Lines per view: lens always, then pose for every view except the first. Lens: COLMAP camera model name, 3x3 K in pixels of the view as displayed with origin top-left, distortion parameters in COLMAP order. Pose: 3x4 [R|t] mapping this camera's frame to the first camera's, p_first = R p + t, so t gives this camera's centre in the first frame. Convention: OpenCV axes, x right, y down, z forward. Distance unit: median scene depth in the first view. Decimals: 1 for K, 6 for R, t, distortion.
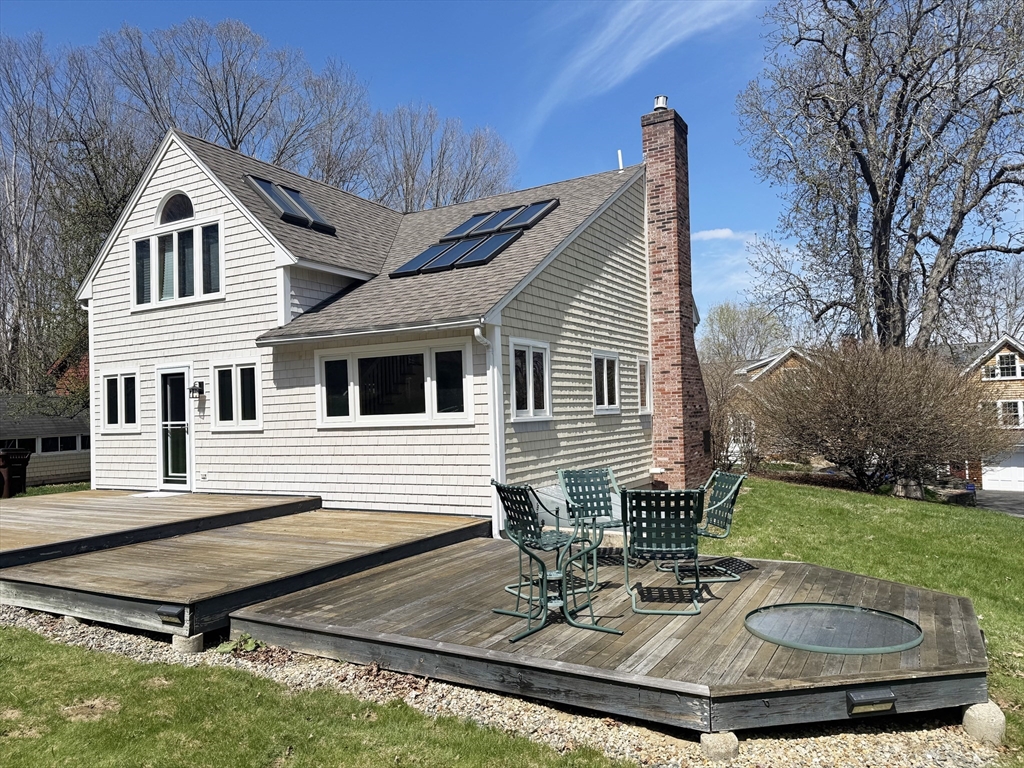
lens RADIAL K [[714.9, 0, 510.1], [0, 714.9, 384.0], [0, 0, 1]] dist [0.140528, -0.213044]
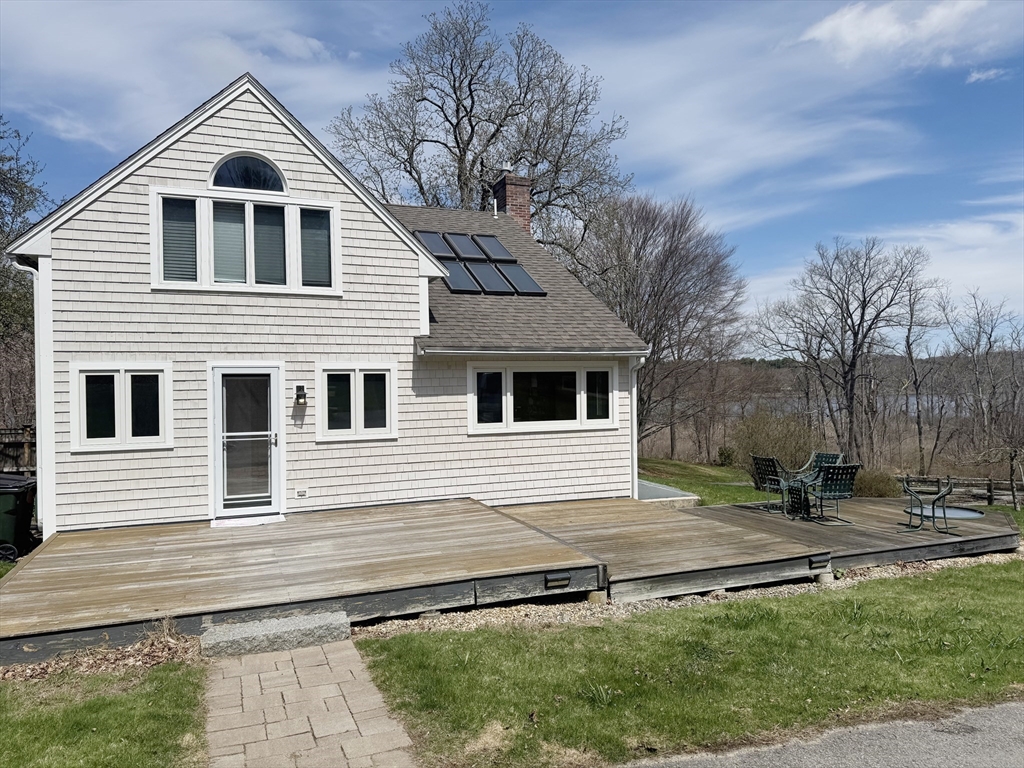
lens RADIAL K [[714.9, 0, 510.1], [0, 714.9, 384.0], [0, 0, 1]] dist [0.140528, -0.213044]
pose [[0.624439, 0.021652, 0.780774, -1.011743], [-0.035295, 0.999377, 0.000514, -0.015642], [-0.780276, -0.027878, 0.624814, 0.276477]]
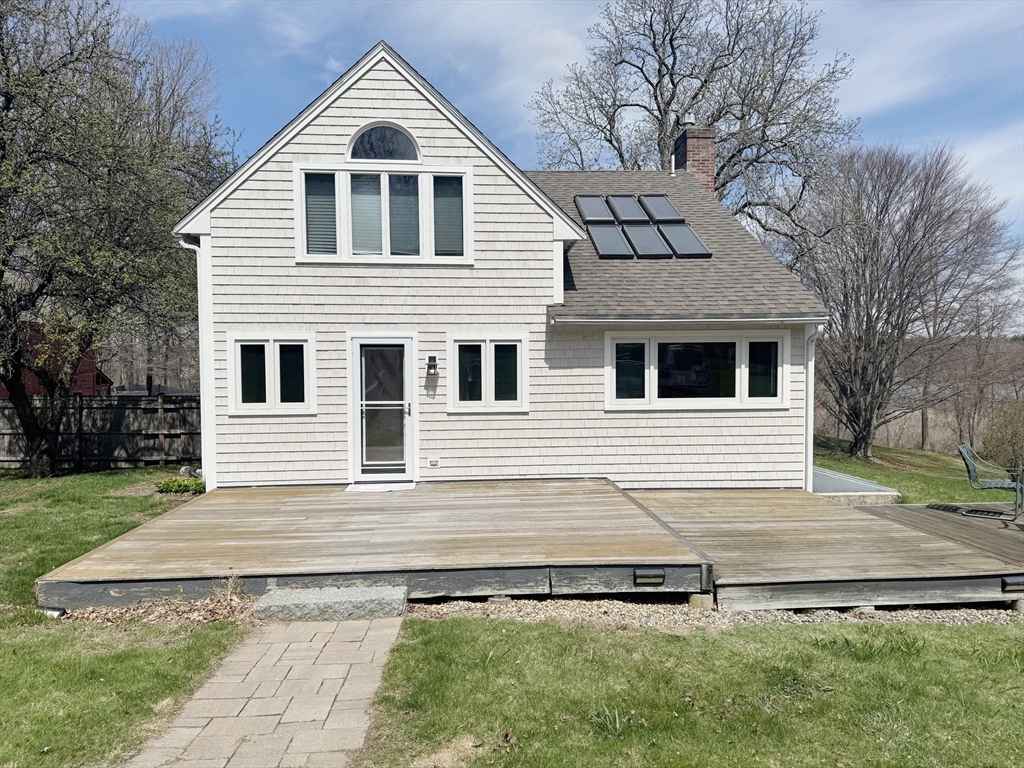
lens RADIAL K [[712.5, 0, 512.5], [0, 712.5, 390.1], [0, 0, 1]] dist [0.157786, -0.263082]
pose [[0.829883, 0.005191, 0.557914, -0.881321], [-0.039955, 0.997942, 0.050147, -0.010230], [-0.556506, -0.063907, 0.828382, 0.245353]]
